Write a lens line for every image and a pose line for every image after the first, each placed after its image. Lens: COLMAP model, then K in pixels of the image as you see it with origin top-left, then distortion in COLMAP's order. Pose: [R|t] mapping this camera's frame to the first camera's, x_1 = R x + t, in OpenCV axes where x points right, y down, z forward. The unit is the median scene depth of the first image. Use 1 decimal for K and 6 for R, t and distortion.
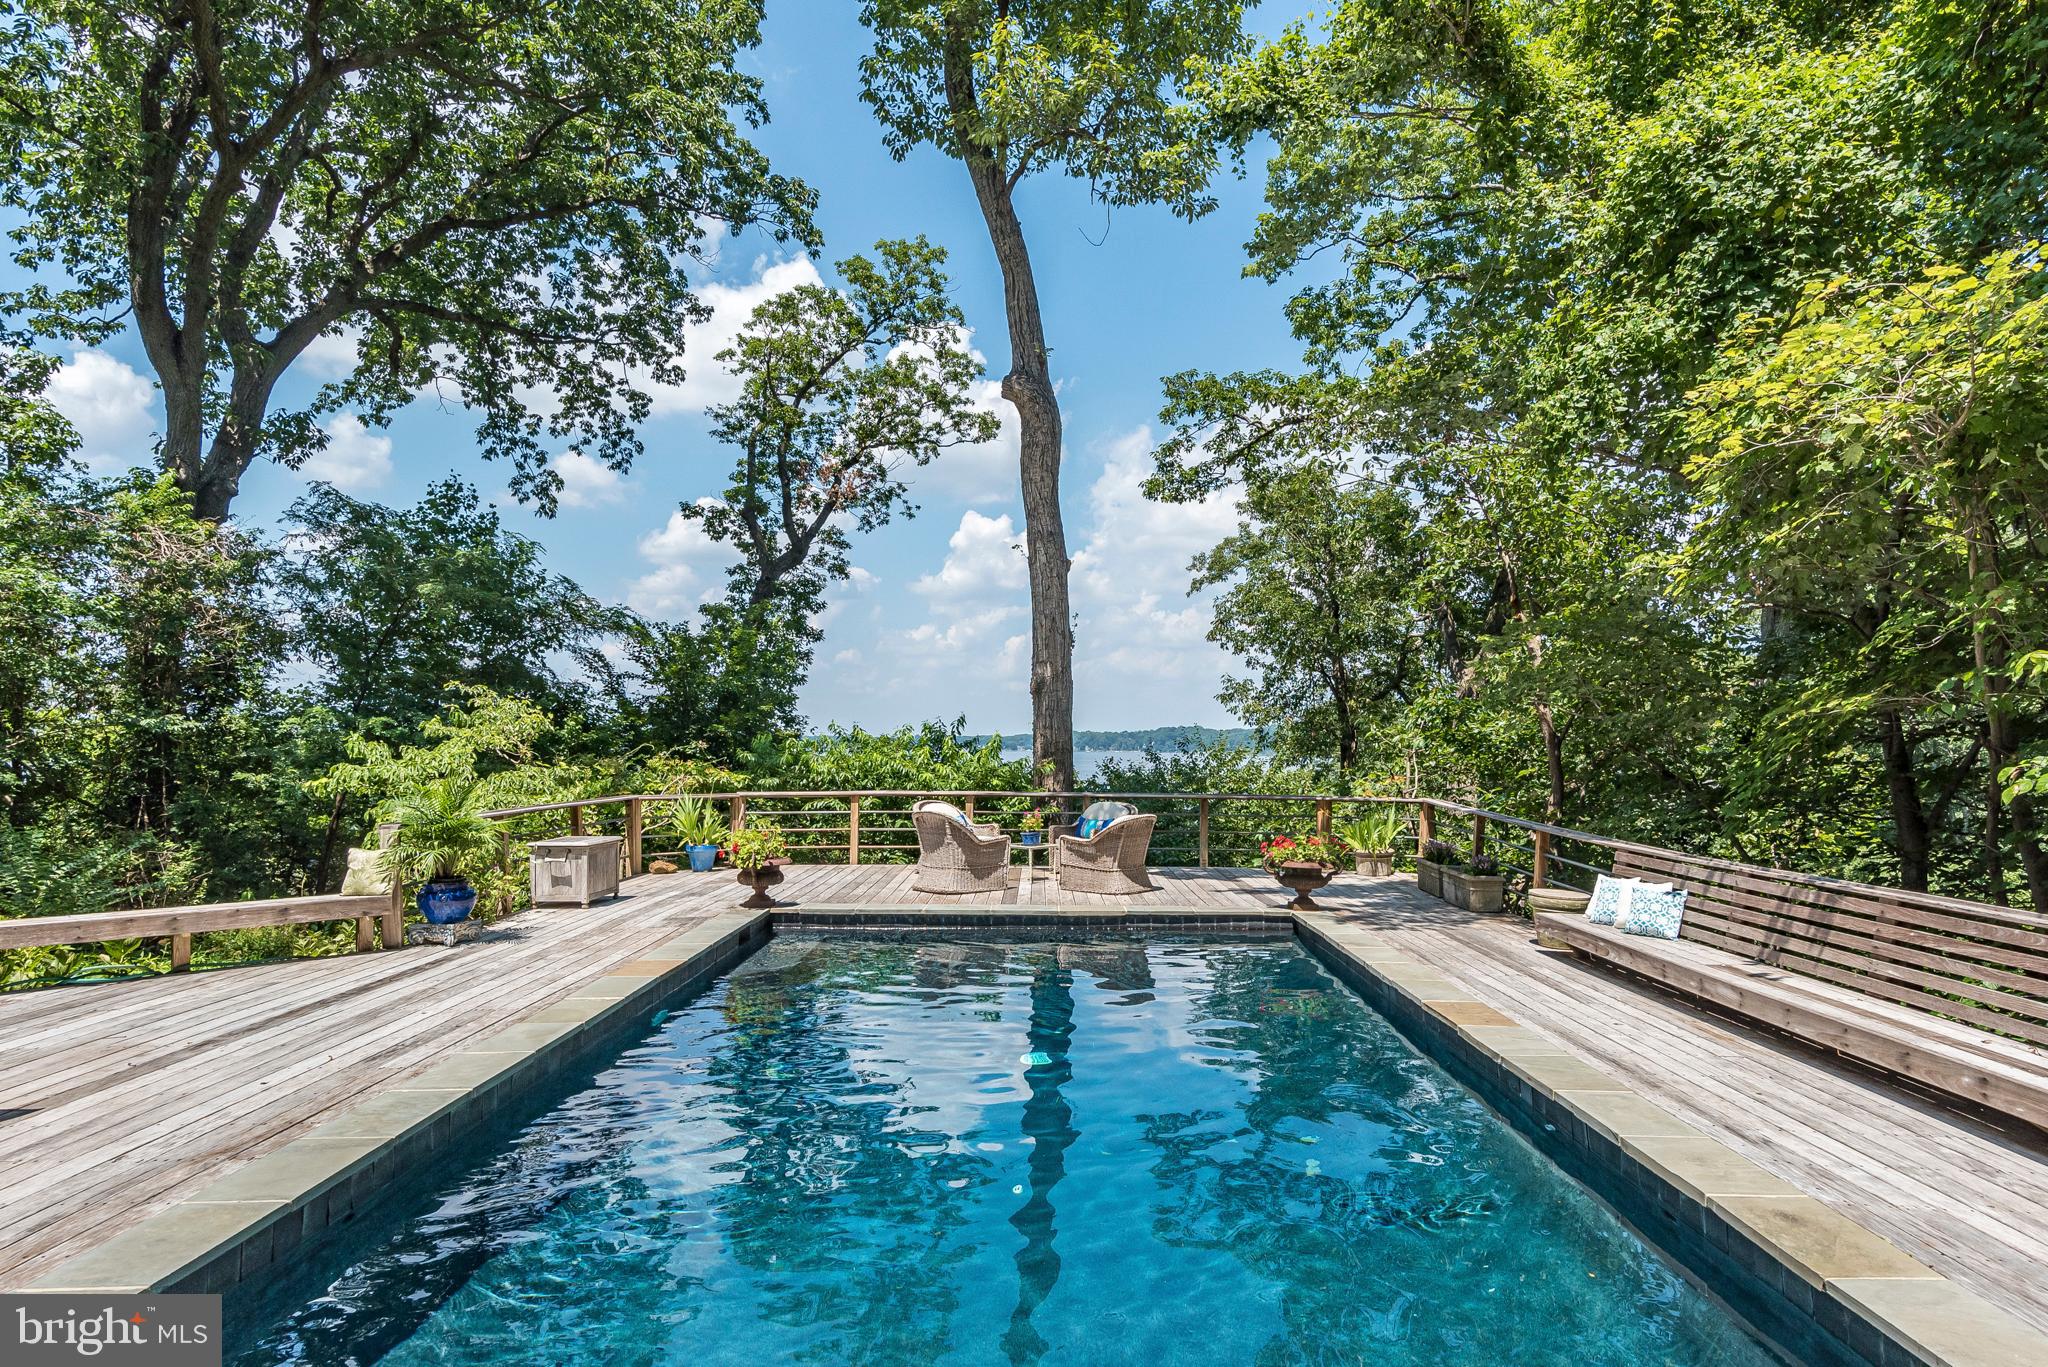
lens RADIAL K [[1190.4, 0, 1055.9], [0, 1190.4, 728.3], [0, 0, 1]] dist [0.013231, 0.000874]
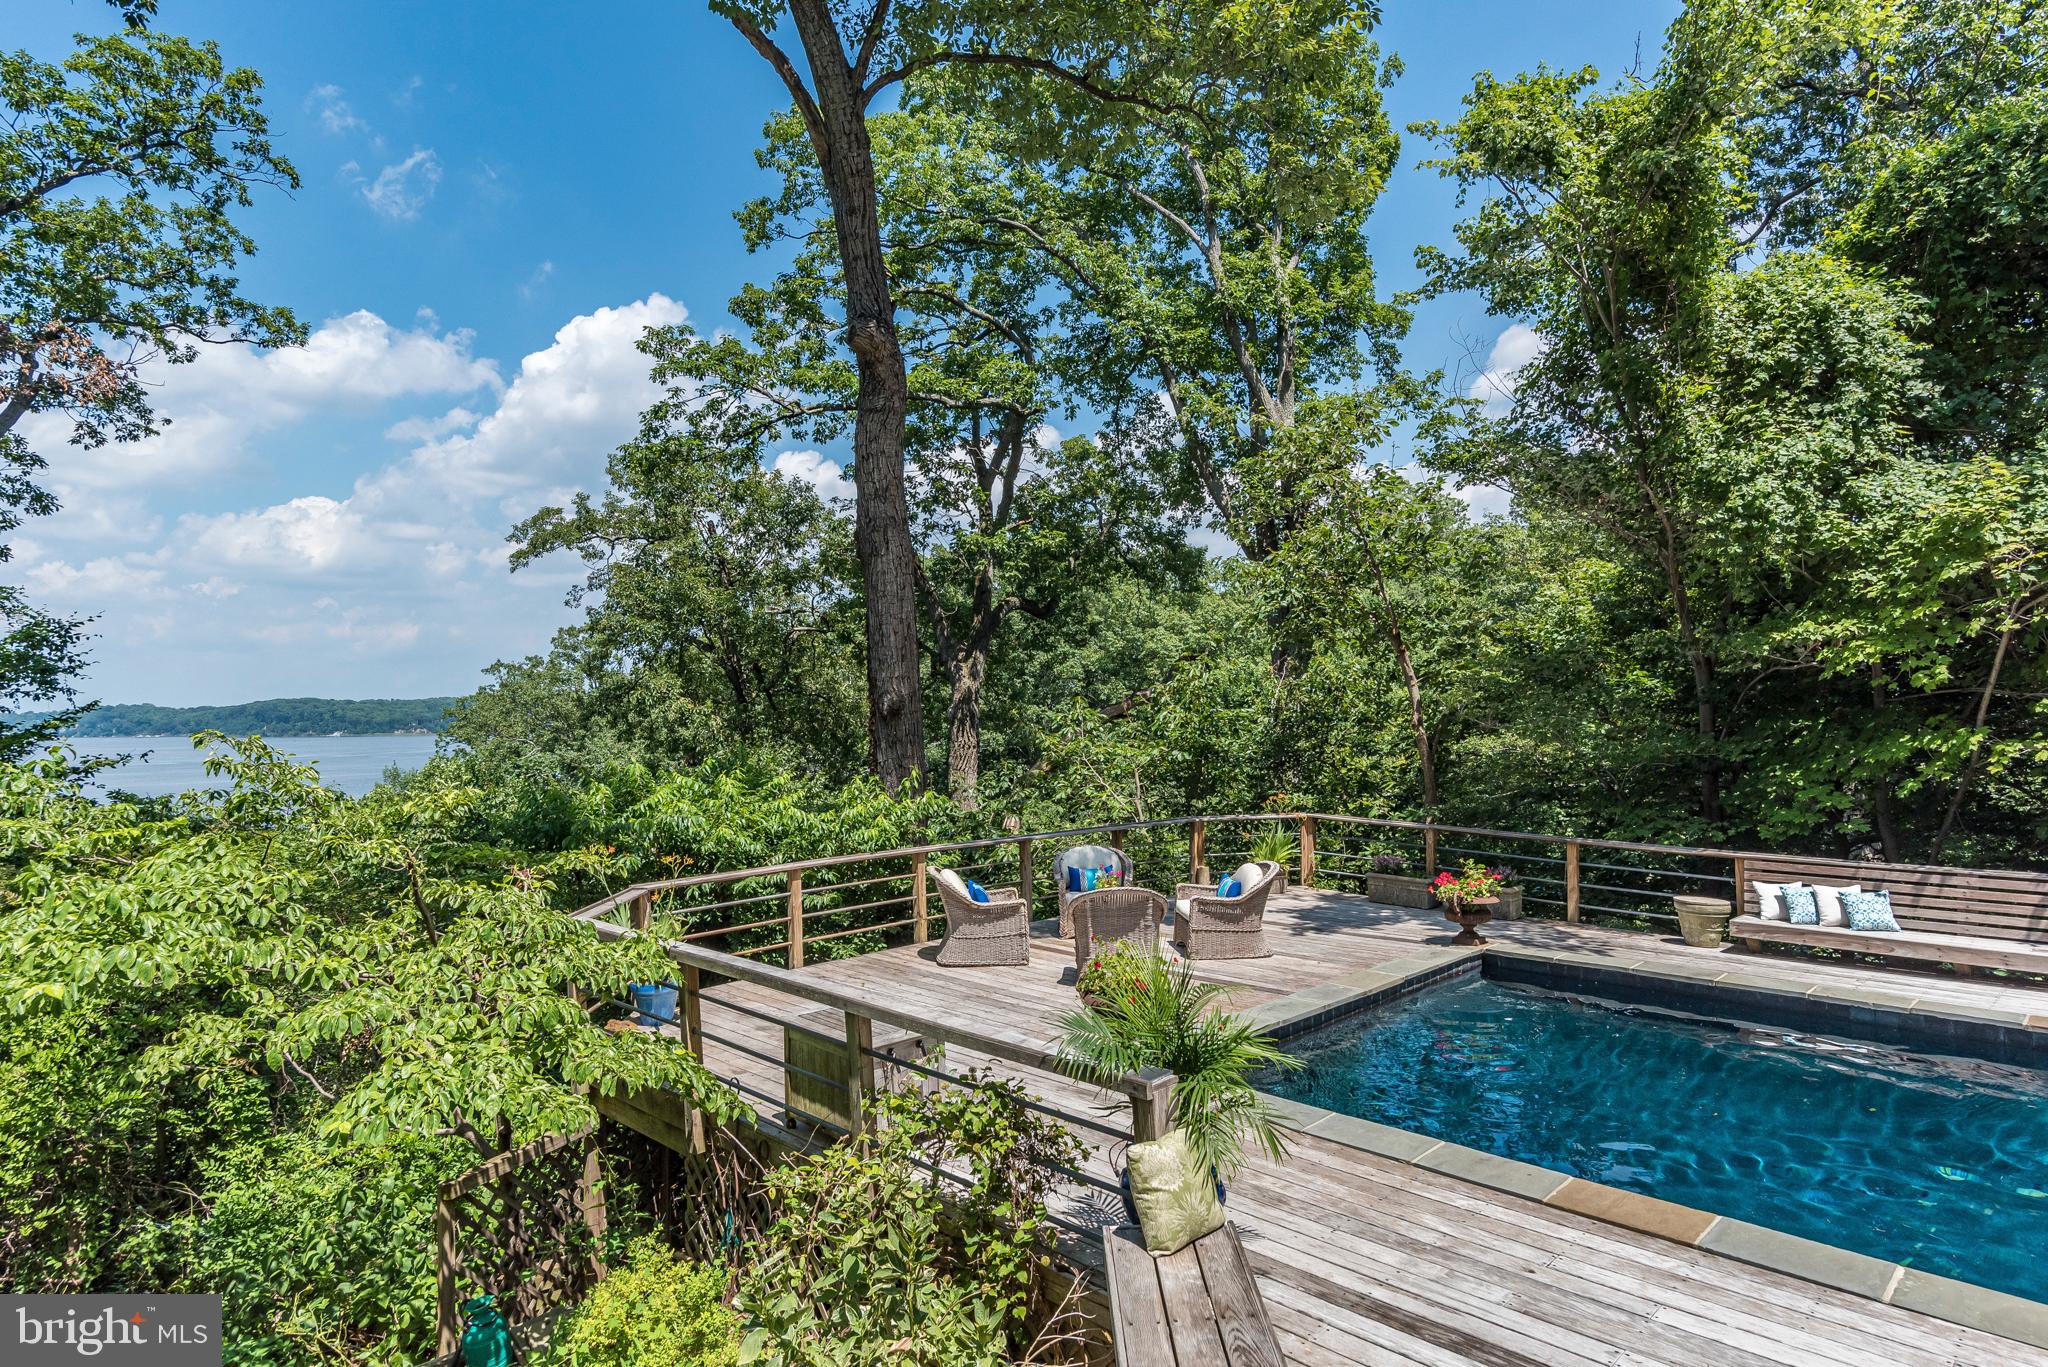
lens RADIAL K [[1147.4, 0, 1024.0], [0, 1147.4, 683.5], [0, 0, 1]] dist [0.020248, -0.013247]
pose [[0.716262, 0.001354, 0.697830, -0.232202], [0.010583, 0.999862, -0.012801, -0.018817], [-0.697751, 0.016554, 0.716149, 0.172564]]
